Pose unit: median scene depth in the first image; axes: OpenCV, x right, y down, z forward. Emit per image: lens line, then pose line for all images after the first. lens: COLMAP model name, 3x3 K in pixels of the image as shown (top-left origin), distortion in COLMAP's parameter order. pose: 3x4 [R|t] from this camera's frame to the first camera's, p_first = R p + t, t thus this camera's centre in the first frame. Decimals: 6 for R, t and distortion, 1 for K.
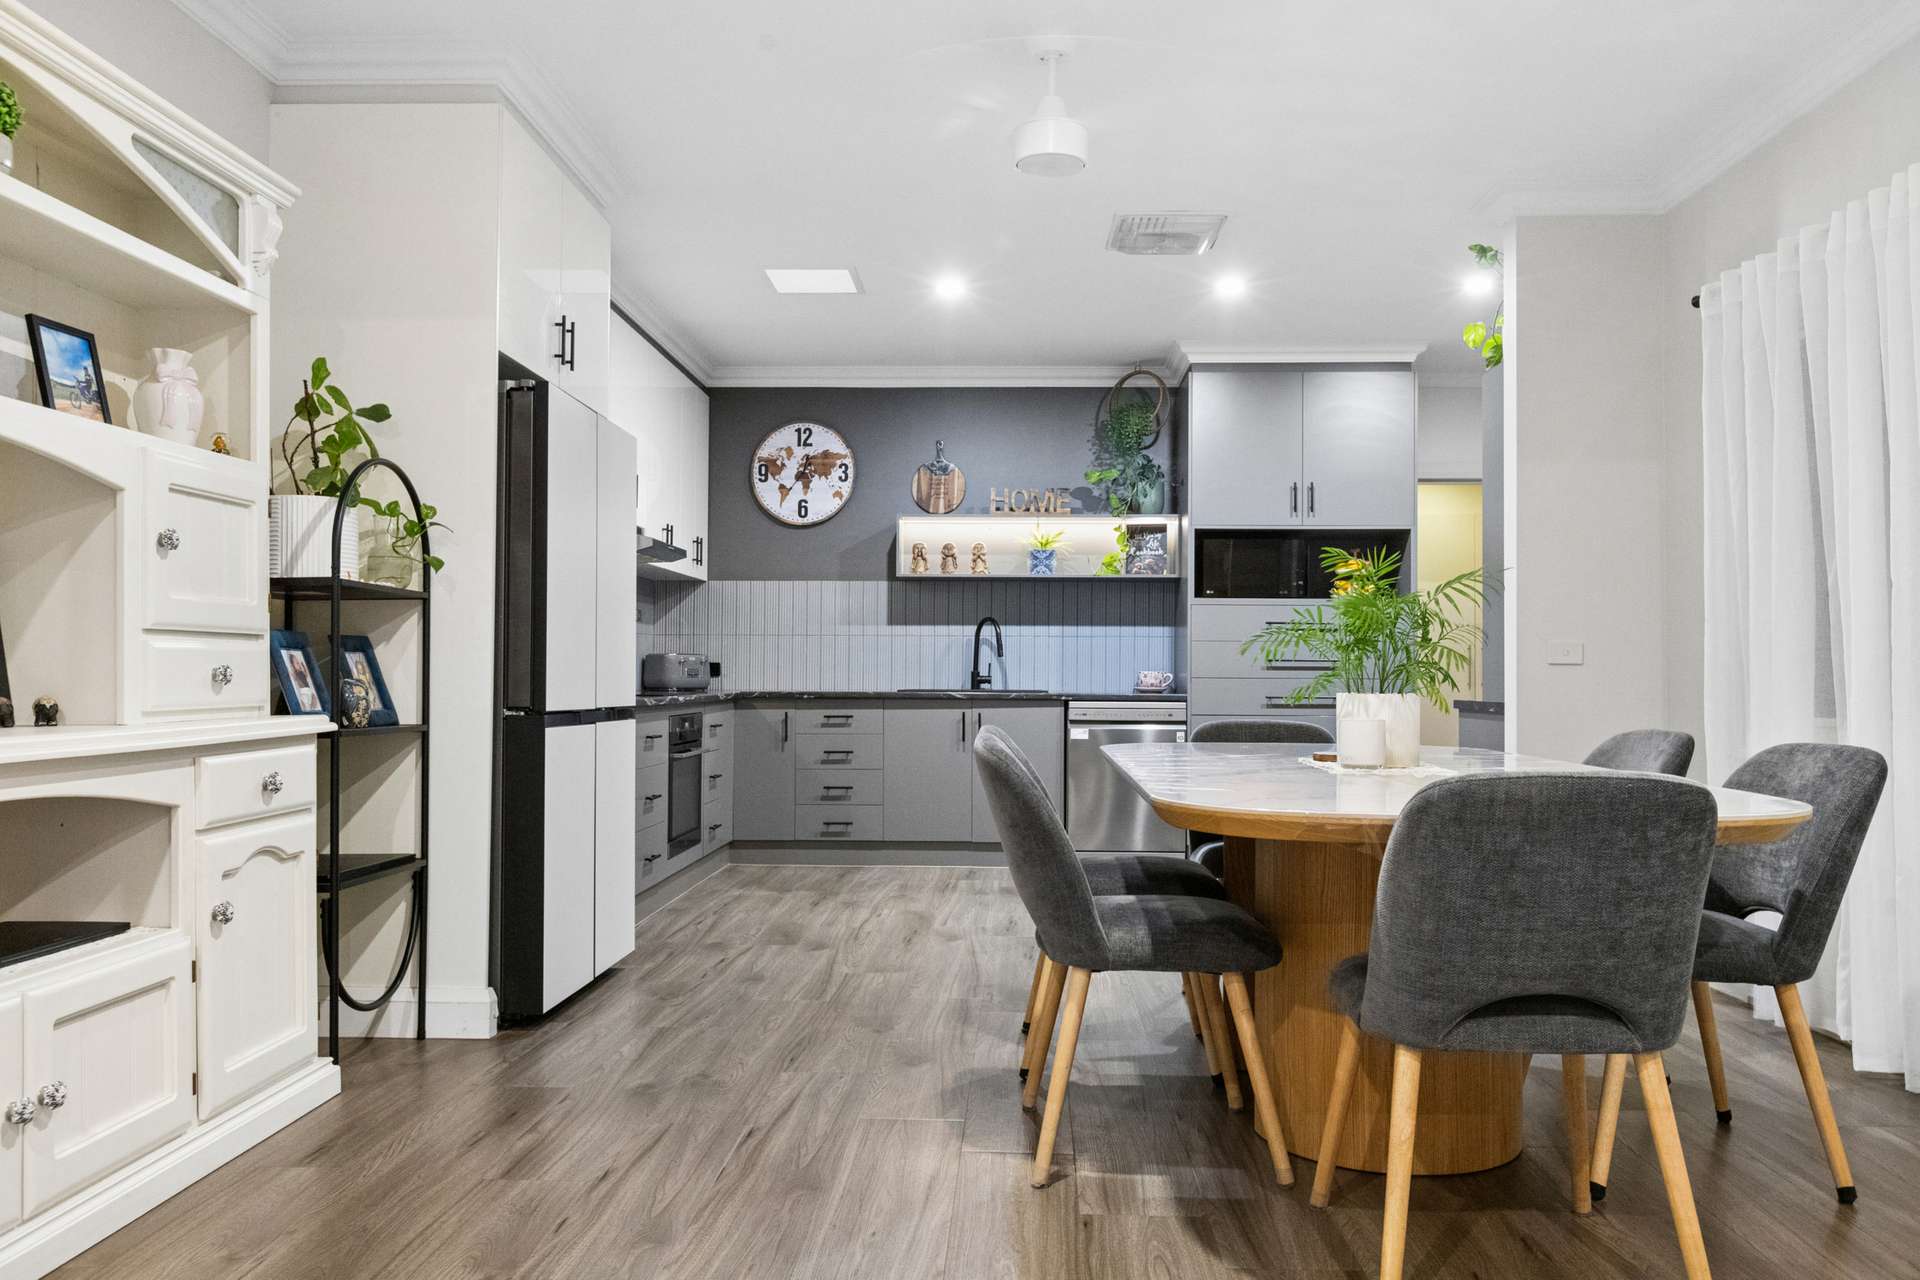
lens RADIAL K [[1428.2, 0, 967.2], [0, 1428.2, 651.8], [0, 0, 1]] dist [0.010576, 0.002089]
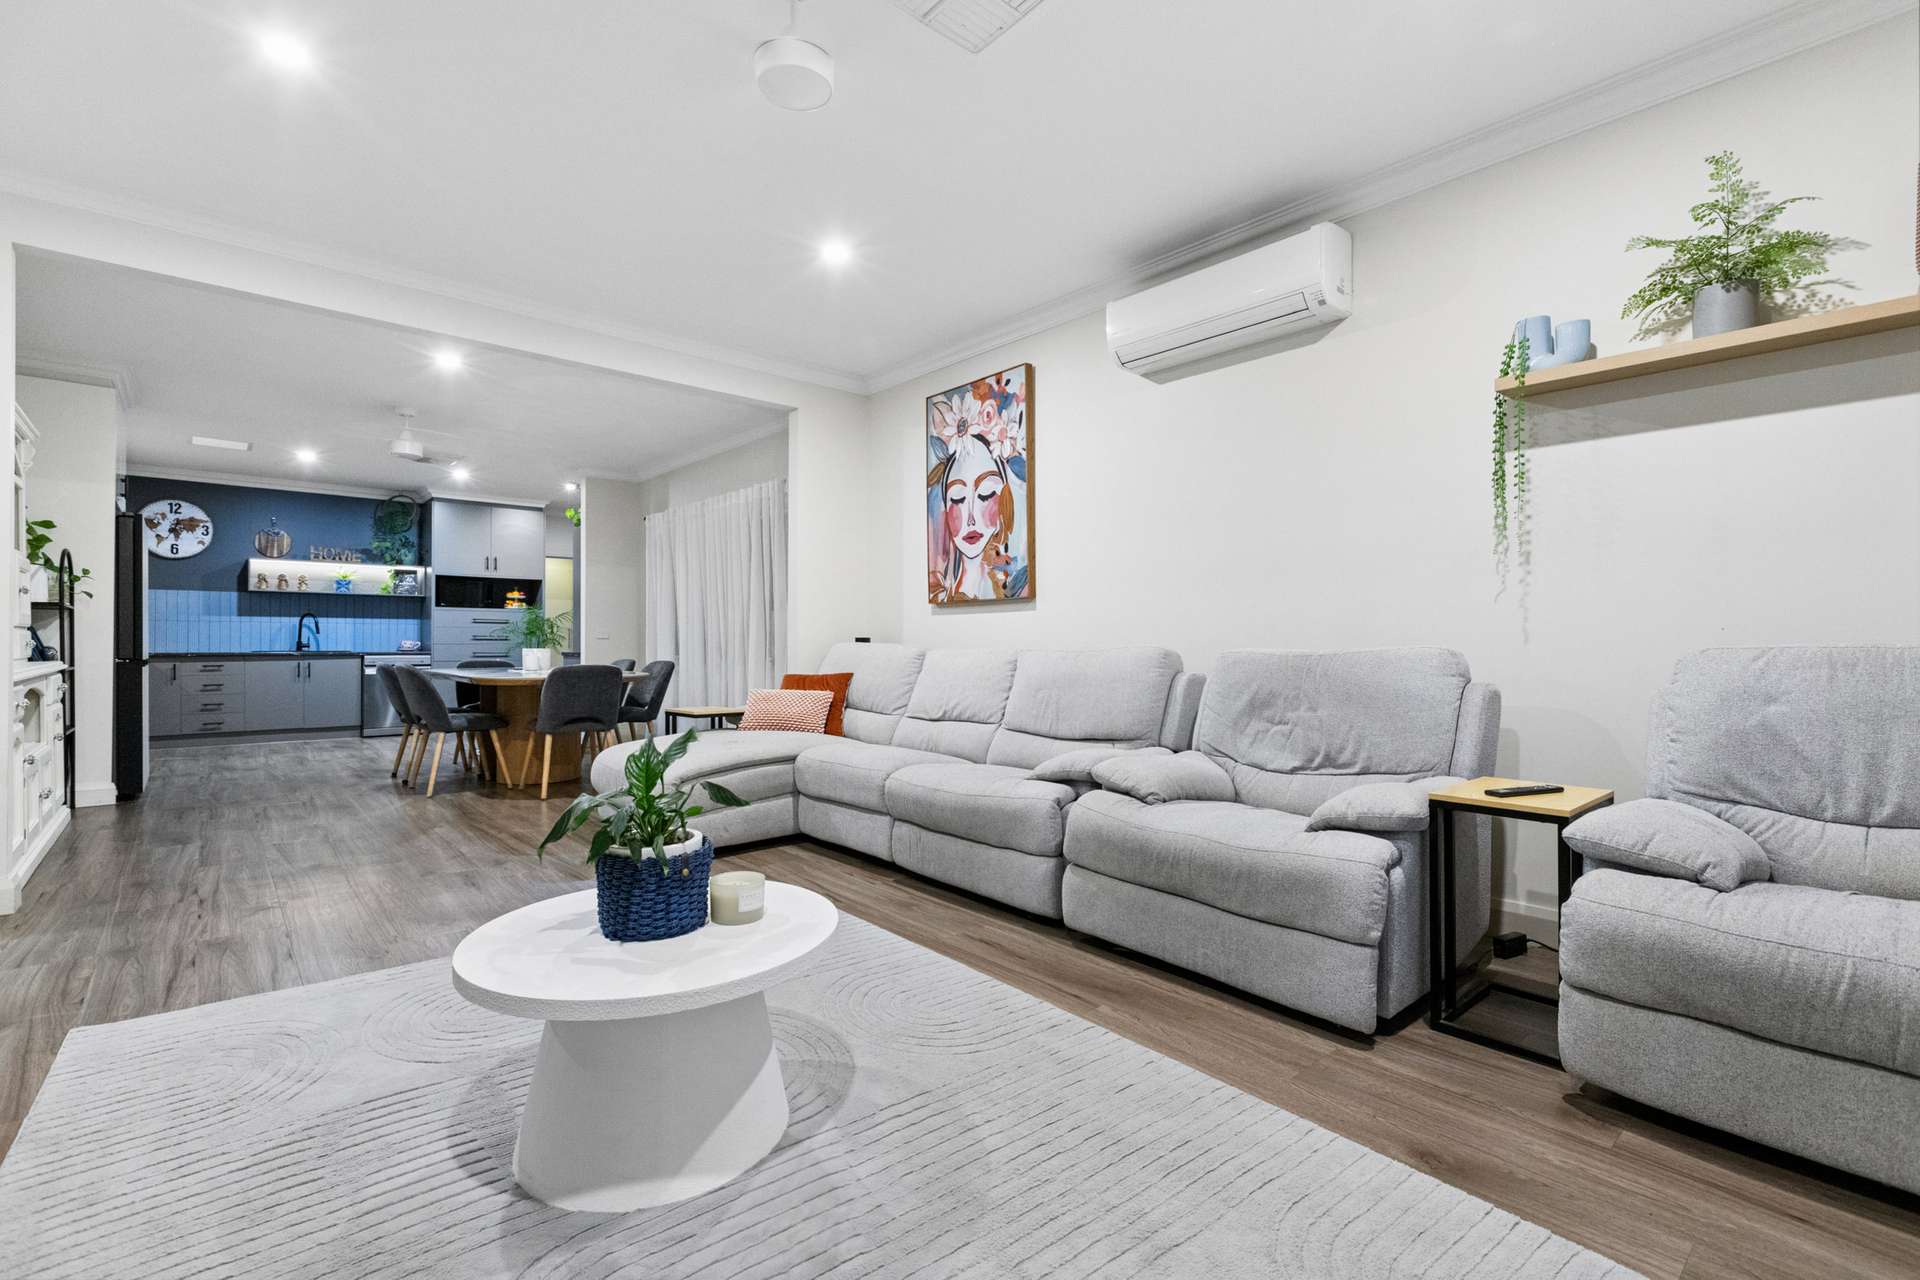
lens RADIAL K [[863.3, 0, 968.7], [0, 863.3, 639.2], [0, 0, 1]] dist [-0.000583, -0.000017]
pose [[0.718954, -0.000908, 0.695057, -0.156216], [-0.008127, 0.999920, 0.009713, -0.007944], [-0.695010, -0.012632, 0.718889, -0.460725]]
